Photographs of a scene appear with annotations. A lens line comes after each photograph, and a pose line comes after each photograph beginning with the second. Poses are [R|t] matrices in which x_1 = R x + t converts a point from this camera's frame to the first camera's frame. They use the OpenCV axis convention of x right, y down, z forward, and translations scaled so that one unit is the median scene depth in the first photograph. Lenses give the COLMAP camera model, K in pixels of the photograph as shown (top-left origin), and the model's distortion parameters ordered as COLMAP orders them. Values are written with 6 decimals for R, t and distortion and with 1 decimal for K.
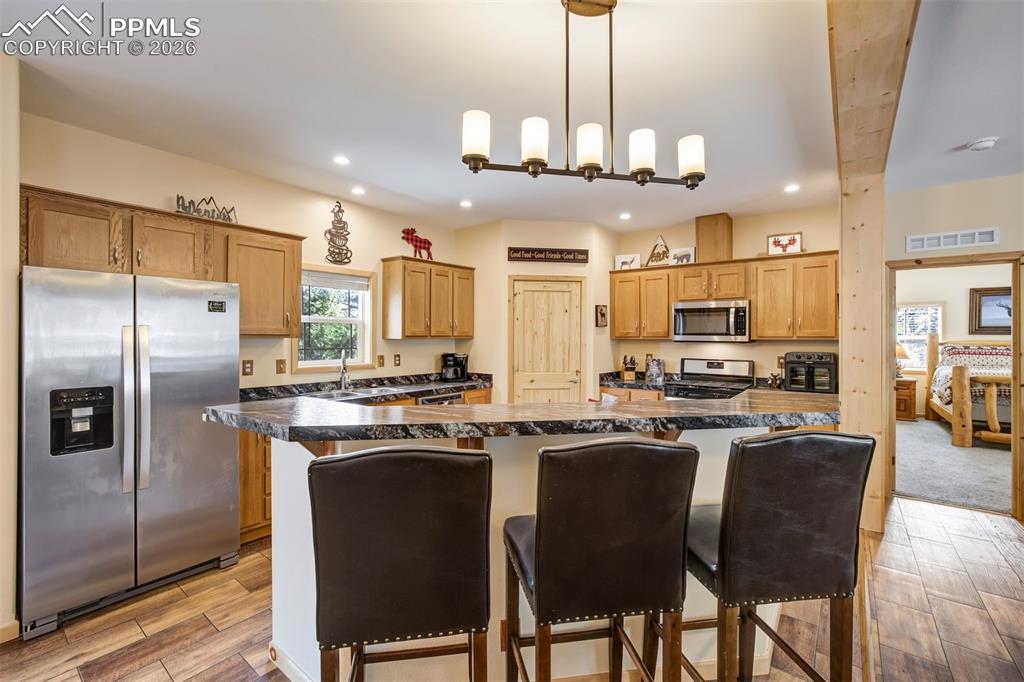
lens RADIAL K [[438.2, 0, 510.7], [0, 438.2, 337.6], [0, 0, 1]] dist [-0.040157, 0.020003]
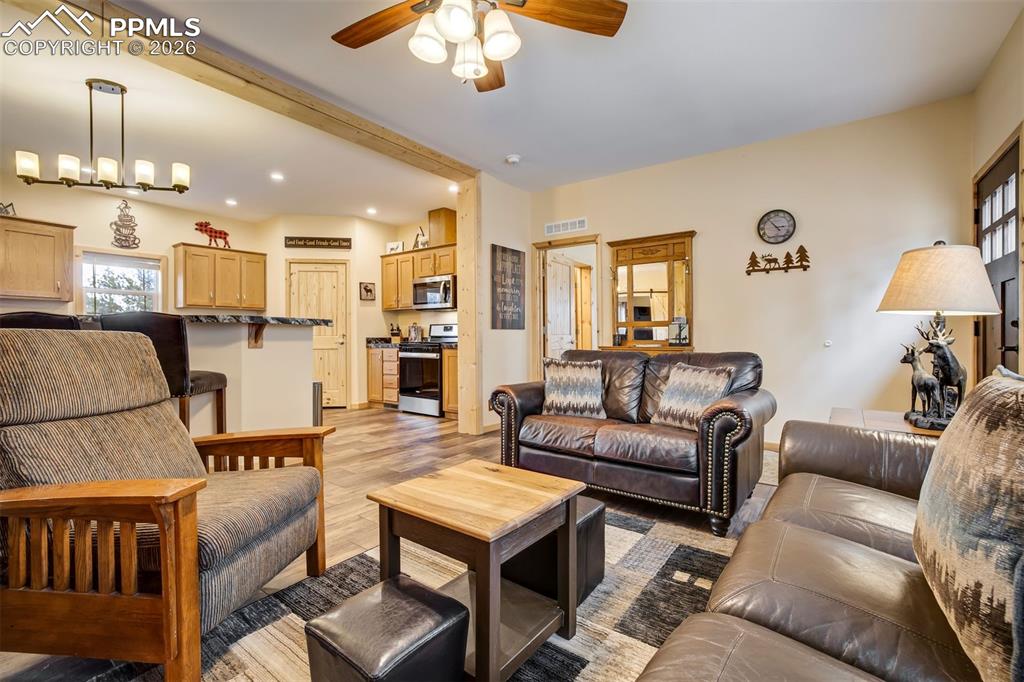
lens RADIAL K [[446.4, 0, 512.0], [0, 446.4, 338.6], [0, 0, 1]] dist [-0.033570, 0.016020]
pose [[0.999493, -0.007244, 0.030991, 0.624620], [0.007219, 0.999974, 0.000924, 0.093952], [-0.030997, -0.000700, 0.999519, -0.303997]]
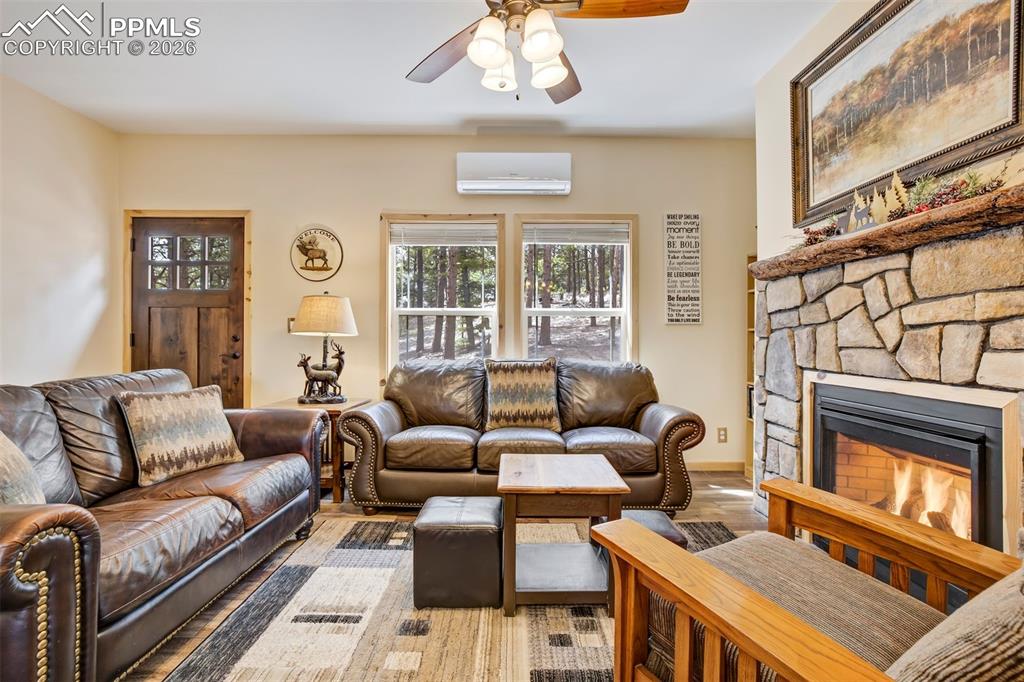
lens RADIAL K [[446.4, 0, 512.0], [0, 446.4, 338.6], [0, 0, 1]] dist [-0.033570, 0.016020]
pose [[-0.625315, -0.007045, 0.780341, 0.322536], [-0.004949, 0.999975, 0.005061, 0.076039], [-0.780357, -0.000697, -0.625334, 0.284730]]
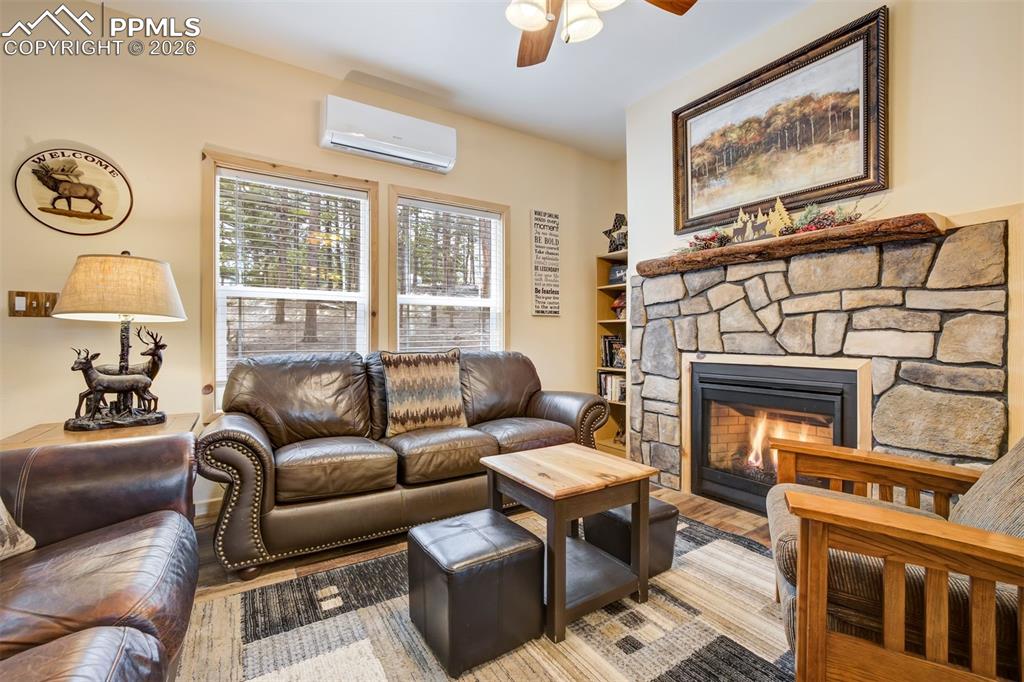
lens RADIAL K [[438.2, 0, 510.7], [0, 438.2, 337.6], [0, 0, 1]] dist [-0.040157, 0.020003]
pose [[-0.946424, -0.003853, 0.322903, 0.538413], [-0.002657, 0.999988, 0.004146, 0.090586], [-0.322915, 0.003066, -0.946423, 0.357044]]
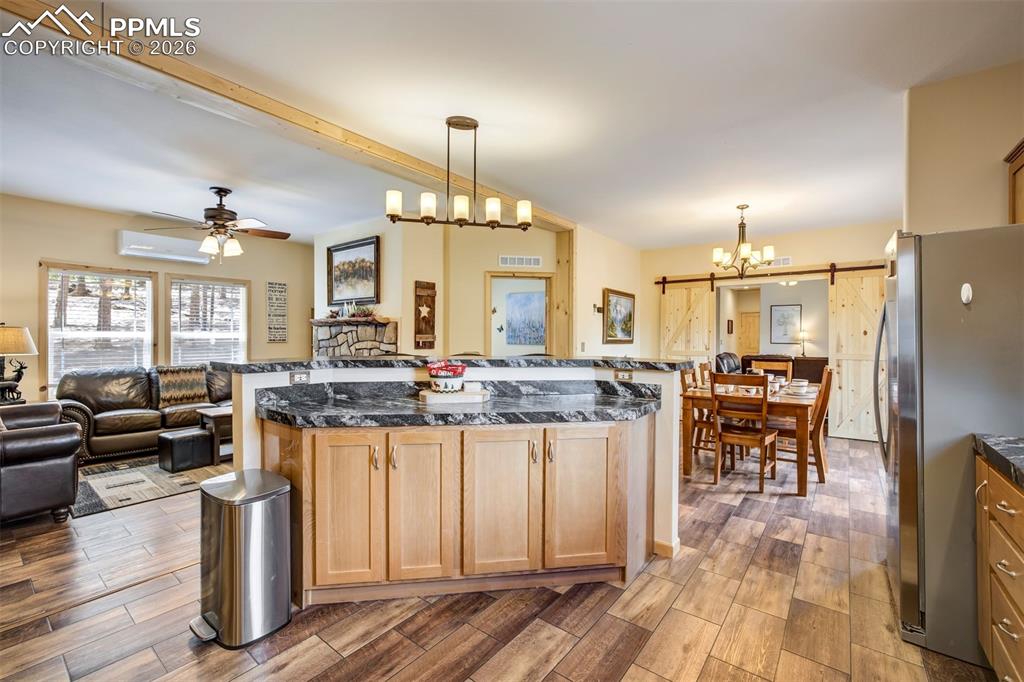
lens RADIAL K [[438.2, 0, 510.7], [0, 438.2, 337.6], [0, 0, 1]] dist [-0.040157, 0.020003]
pose [[-0.999963, -0.008444, -0.001842, -0.006219], [-0.008449, 0.999959, 0.003212, 0.028129], [0.001815, 0.003227, -0.999993, 0.960216]]
